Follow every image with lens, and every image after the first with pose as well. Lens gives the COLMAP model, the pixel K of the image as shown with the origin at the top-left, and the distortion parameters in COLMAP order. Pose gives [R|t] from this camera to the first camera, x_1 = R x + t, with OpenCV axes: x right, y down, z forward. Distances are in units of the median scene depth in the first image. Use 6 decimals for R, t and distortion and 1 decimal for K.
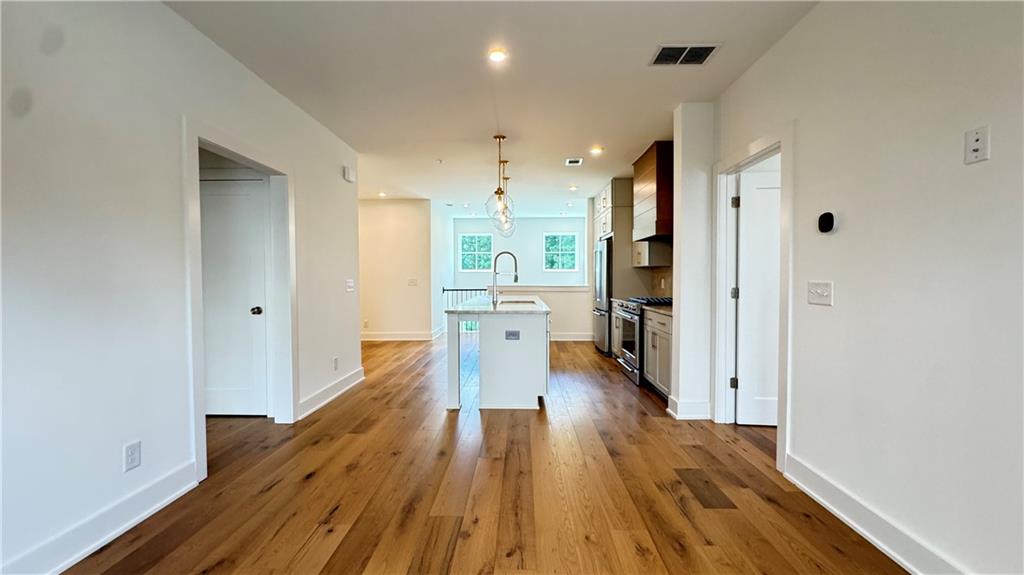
lens RADIAL K [[410.3, 0, 510.2], [0, 410.3, 284.7], [0, 0, 1]] dist [-0.002630, 0.000616]
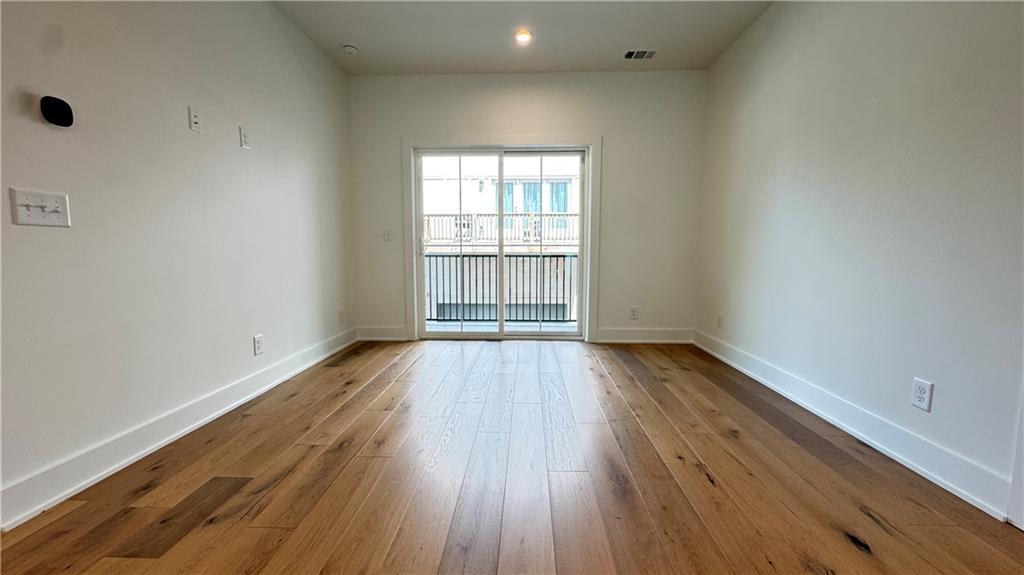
lens RADIAL K [[410.3, 0, 513.2], [0, 410.3, 284.6], [0, 0, 1]] dist [-0.002630, 0.000616]
pose [[-0.999969, 0.002661, 0.007436, -0.045696], [0.003432, 0.994401, 0.105614, 0.080605], [-0.007113, 0.105636, -0.994379, 1.749221]]
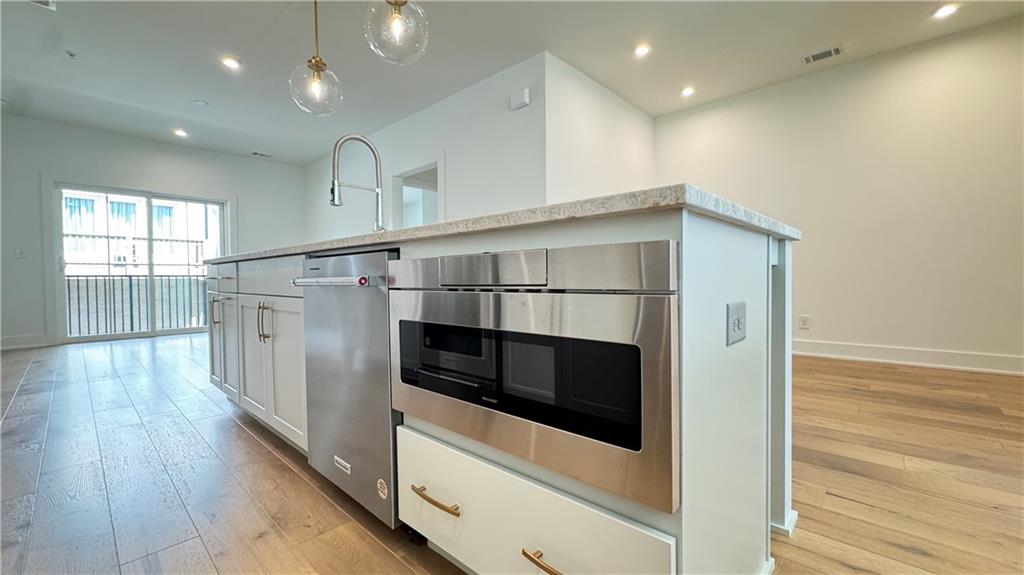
lens RADIAL K [[410.3, 0, 508.8], [0, 410.3, 286.5], [0, 0, 1]] dist [-0.002630, 0.000616]
pose [[-0.662791, 0.025105, -0.748383, 0.488946], [-0.002574, 0.999356, 0.035804, 0.145191], [0.748800, 0.025656, -0.662299, 3.252310]]
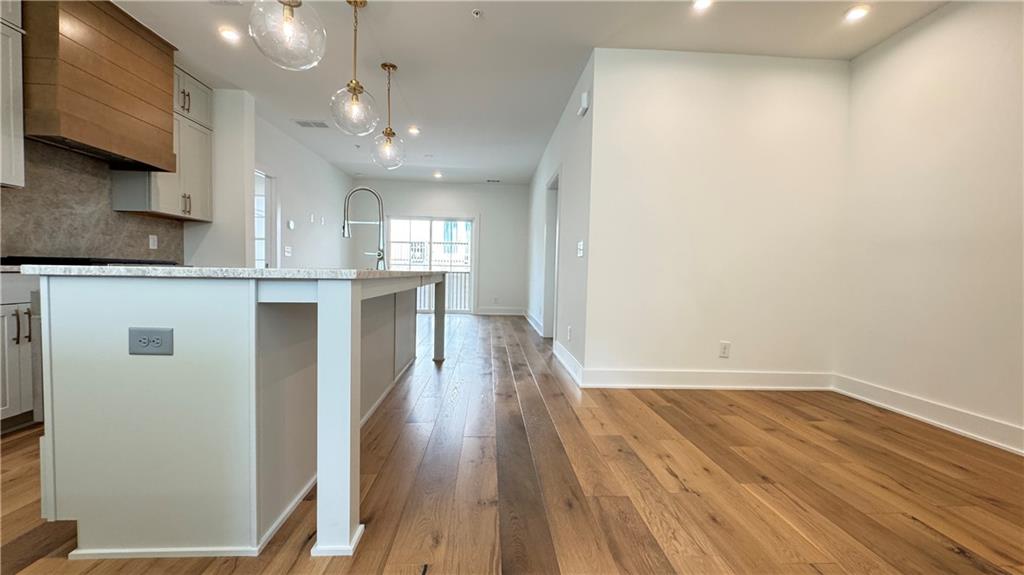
lens RADIAL K [[410.3, 0, 513.6], [0, 410.3, 286.8], [0, 0, 1]] dist [-0.002630, 0.000616]
pose [[-0.995673, -0.017657, -0.091232, -0.421072], [-0.022800, 0.998190, 0.055647, 0.069468], [0.090085, 0.057487, -0.994274, 3.785010]]
